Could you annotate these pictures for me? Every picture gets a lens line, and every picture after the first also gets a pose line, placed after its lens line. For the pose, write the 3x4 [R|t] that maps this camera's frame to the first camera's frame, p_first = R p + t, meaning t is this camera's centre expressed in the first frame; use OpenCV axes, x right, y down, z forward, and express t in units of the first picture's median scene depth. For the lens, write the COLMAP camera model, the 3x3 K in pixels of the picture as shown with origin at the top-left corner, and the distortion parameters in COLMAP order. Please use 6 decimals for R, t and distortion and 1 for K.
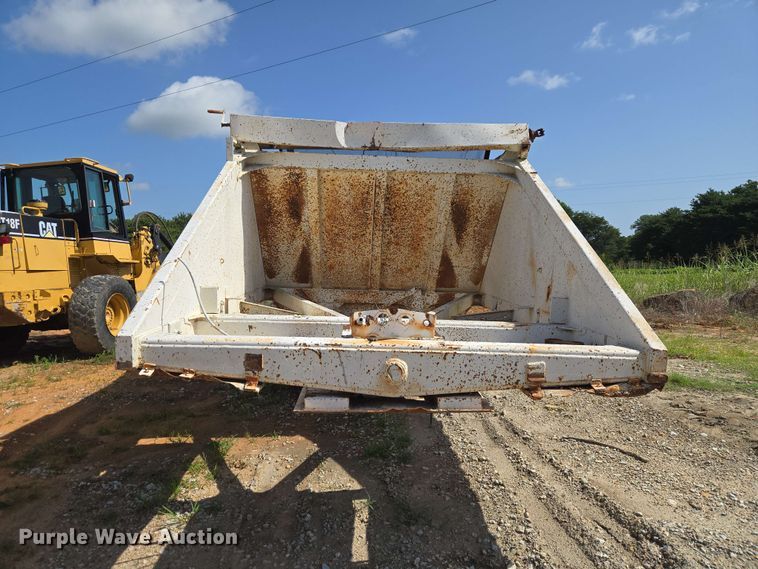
lens RADIAL K [[515.3, 0, 383.4], [0, 515.3, 285.0], [0, 0, 1]] dist [0.098609, -0.103025]
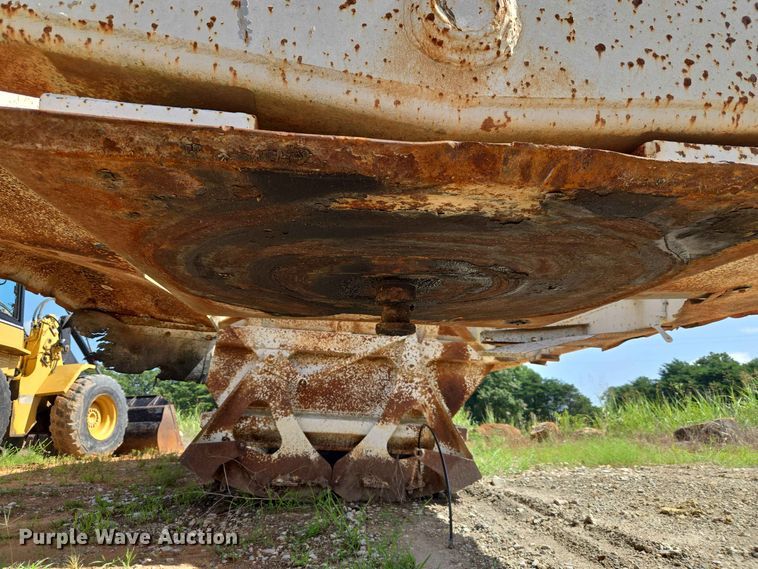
lens RADIAL K [[522.7, 0, 376.7], [0, 522.7, 285.6], [0, 0, 1]] dist [0.066666, -0.062309]
pose [[0.998233, 0.036534, 0.046853, -0.005629], [-0.020095, 0.949727, -0.312432, 0.087733], [-0.055912, 0.310939, 0.948784, 0.199290]]
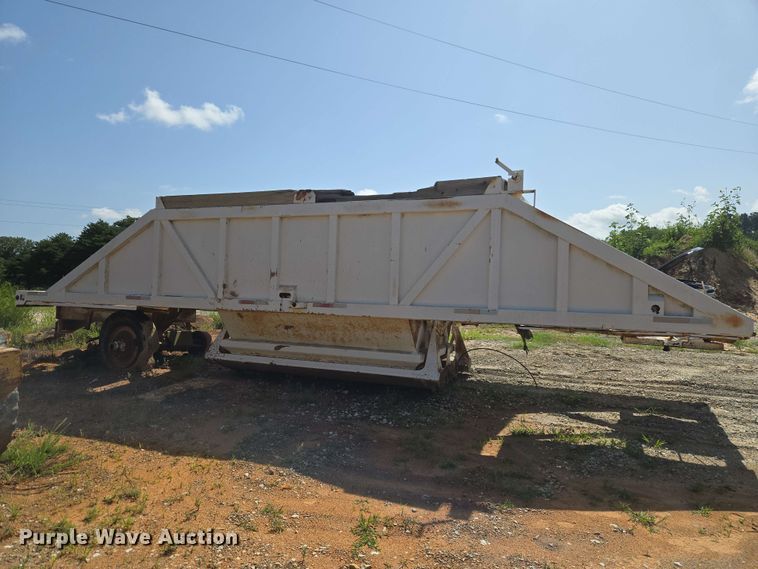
lens RADIAL K [[507.2, 0, 375.3], [0, 507.2, 288.5], [0, 0, 1]] dist [0.073162, -0.061789]
pose [[0.422939, -0.010029, 0.906103, -0.686876], [0.047365, 0.998816, -0.011053, -0.016160], [-0.904920, 0.047593, 0.422913, 0.347432]]
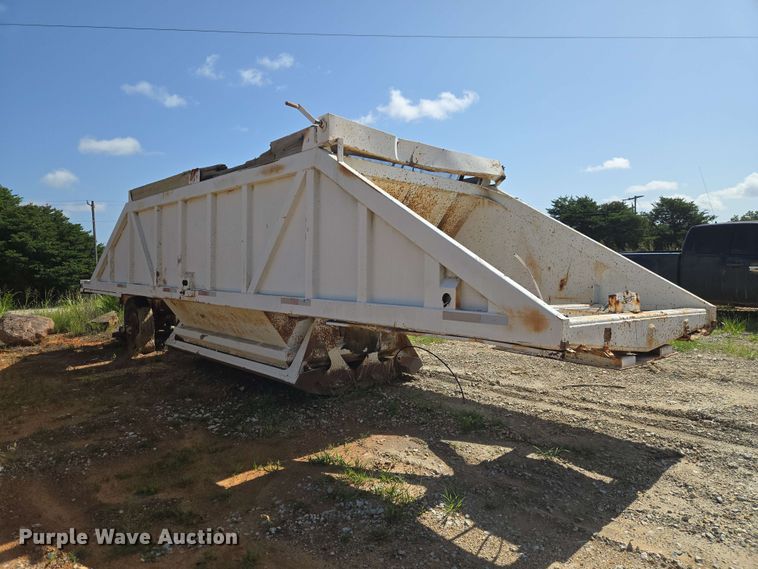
lens RADIAL K [[507.2, 0, 375.3], [0, 507.2, 288.5], [0, 0, 1]] dist [0.073162, -0.061789]
pose [[0.767564, -0.036035, 0.639958, -0.363527], [0.052383, 0.998605, -0.006598, 0.003599], [-0.638828, 0.038587, 0.768381, 0.098054]]
